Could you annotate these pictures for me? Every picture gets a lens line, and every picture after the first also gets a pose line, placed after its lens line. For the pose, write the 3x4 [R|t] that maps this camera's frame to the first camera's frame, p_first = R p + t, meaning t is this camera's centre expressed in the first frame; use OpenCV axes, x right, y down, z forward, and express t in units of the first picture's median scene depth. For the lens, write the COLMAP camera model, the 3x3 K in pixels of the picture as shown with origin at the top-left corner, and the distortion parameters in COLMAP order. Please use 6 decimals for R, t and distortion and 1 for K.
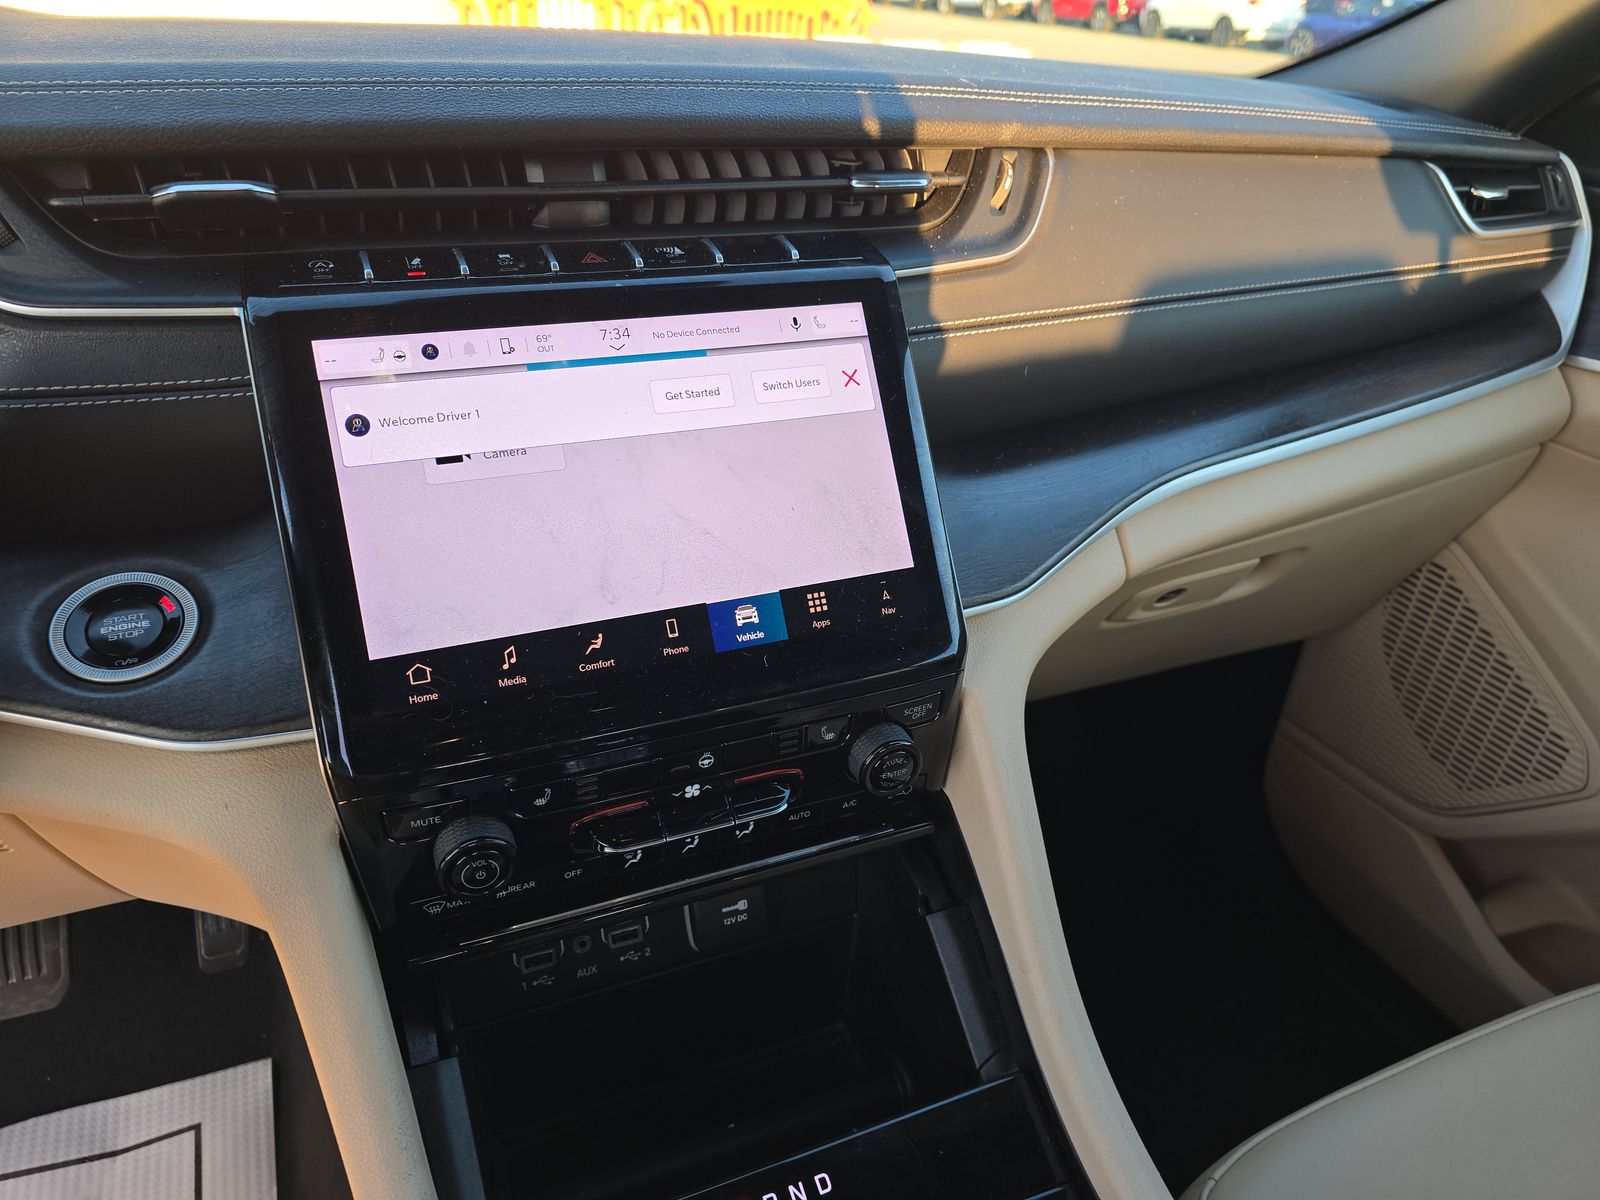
lens RADIAL K [[1064.4, 0, 801.0], [0, 1064.4, 605.1], [0, 0, 1]] dist [0.022596, -0.005690]
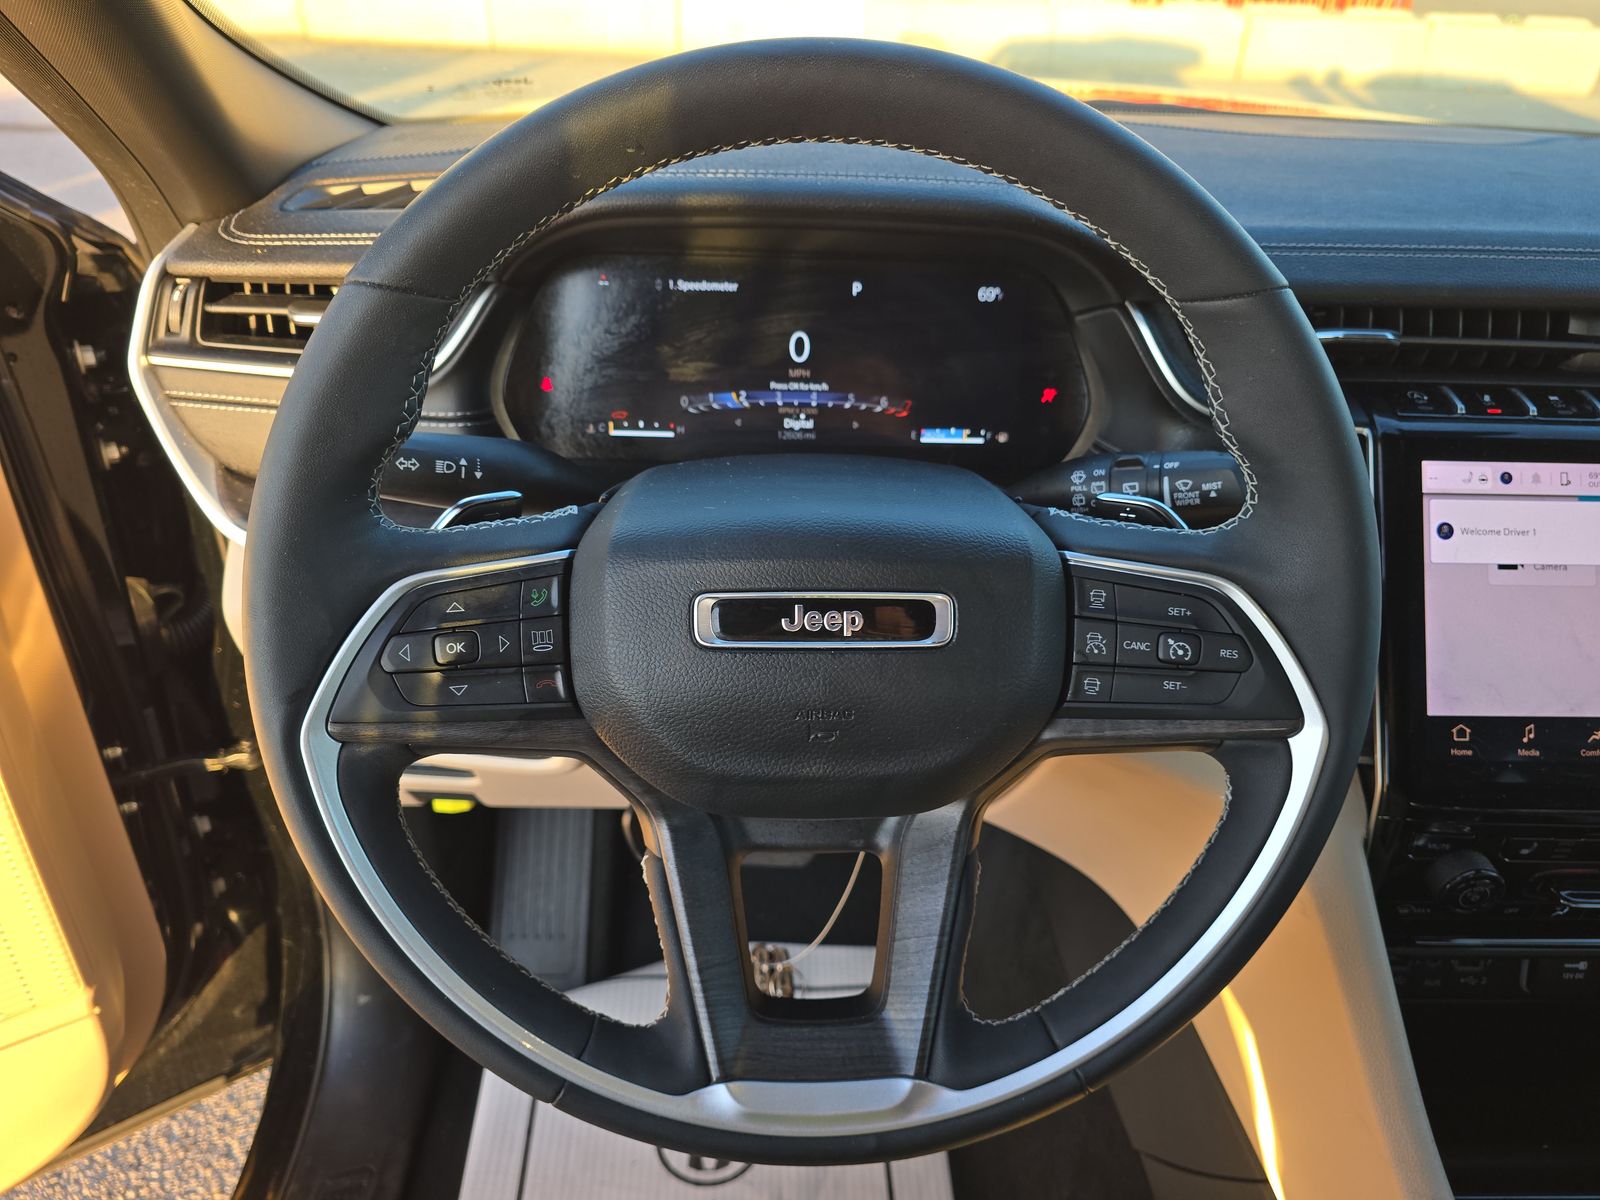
lens RADIAL K [[1064.4, 0, 795.4], [0, 1064.4, 601.5], [0, 0, 1]] dist [0.022596, -0.005690]
pose [[0.943760, 0.186425, -0.273063, -0.759593], [-0.179445, 0.982468, 0.050551, -0.010928], [0.277699, 0.001291, 0.960667, -0.428727]]
